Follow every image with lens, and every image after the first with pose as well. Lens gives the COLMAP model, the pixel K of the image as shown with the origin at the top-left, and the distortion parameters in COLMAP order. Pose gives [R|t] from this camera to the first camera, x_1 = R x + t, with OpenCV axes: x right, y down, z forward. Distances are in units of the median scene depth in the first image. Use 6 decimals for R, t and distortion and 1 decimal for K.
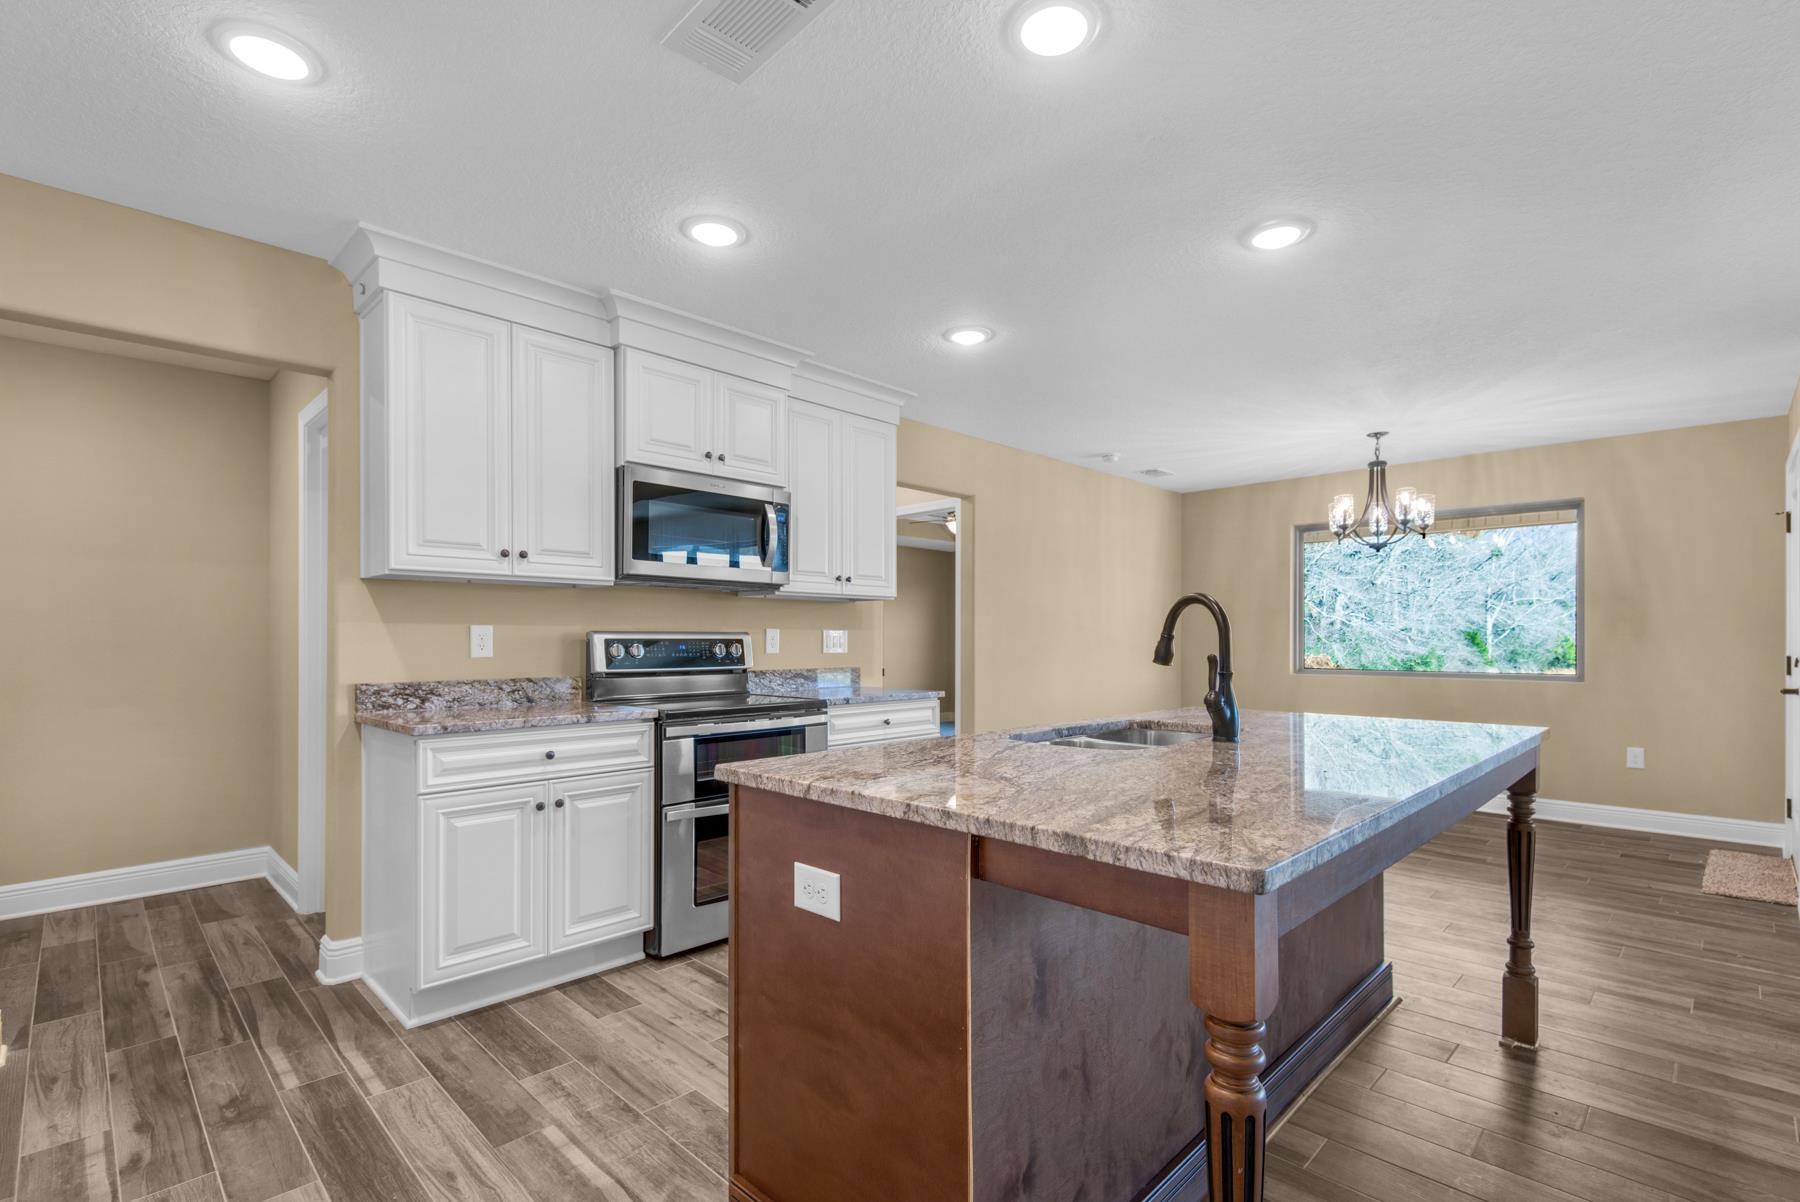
lens RADIAL K [[832.9, 0, 896.4], [0, 832.9, 631.4], [0, 0, 1]] dist [-0.003068, -0.001198]
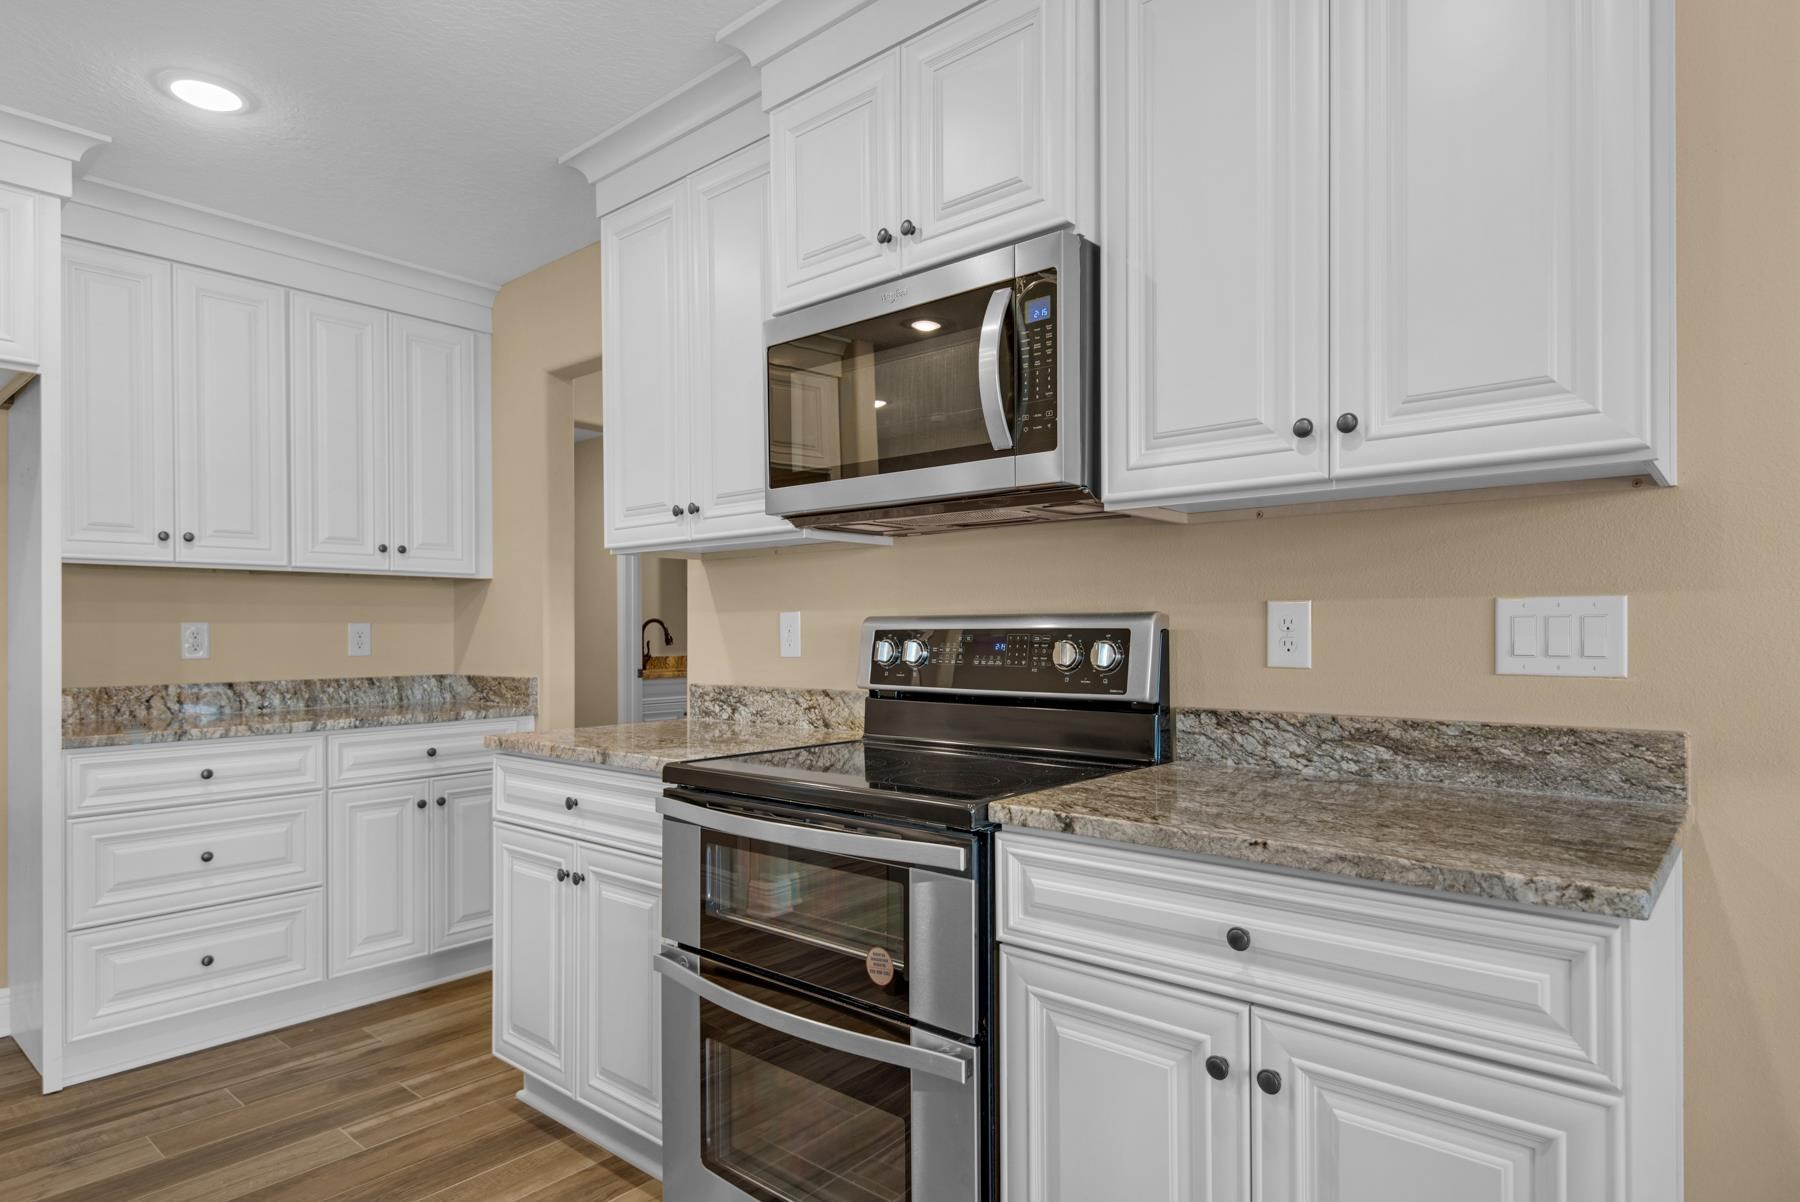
lens RADIAL K [[1025.6, 0, 916.7], [0, 1025.6, 628.0], [0, 0, 1]] dist [0.048450, -0.026053]
pose [[0.066307, -0.000478, -0.997799, 0.349425], [0.015709, 0.999876, 0.000565, 0.007658], [0.997676, -0.015712, 0.066306, 0.968474]]
